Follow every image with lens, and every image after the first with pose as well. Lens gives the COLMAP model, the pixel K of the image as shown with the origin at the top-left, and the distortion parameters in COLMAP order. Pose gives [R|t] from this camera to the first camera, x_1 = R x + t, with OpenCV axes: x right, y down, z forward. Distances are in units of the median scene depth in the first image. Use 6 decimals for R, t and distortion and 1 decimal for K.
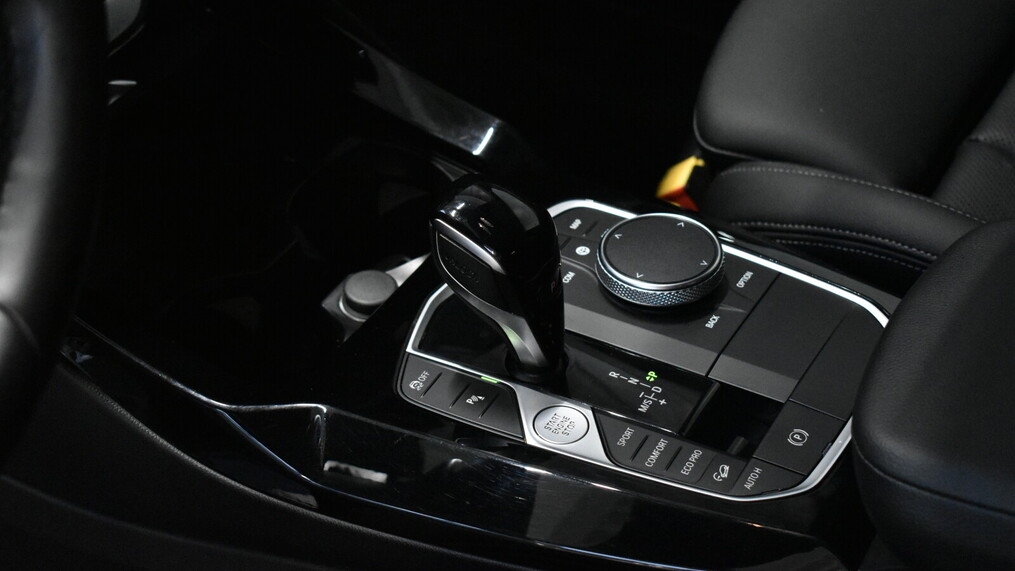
lens RADIAL K [[1997.5, 0, 507.5], [0, 1997.5, 285.5], [0, 0, 1]] dist [-0.046549, -0.157343]
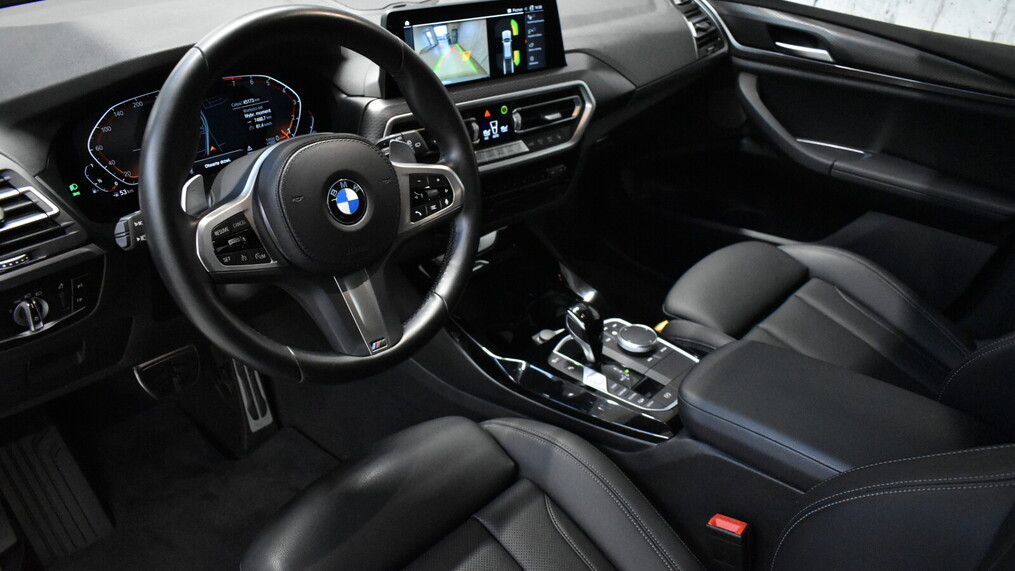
lens RADIAL K [[824.6, 0, 507.5], [0, 824.6, 285.5], [0, 0, 1]] dist [-0.001066, -0.001498]
pose [[0.973706, 0.153547, -0.168286, 0.087234], [-0.174582, 0.977519, -0.118229, 0.100878], [0.146349, 0.144500, 0.978622, -0.350090]]
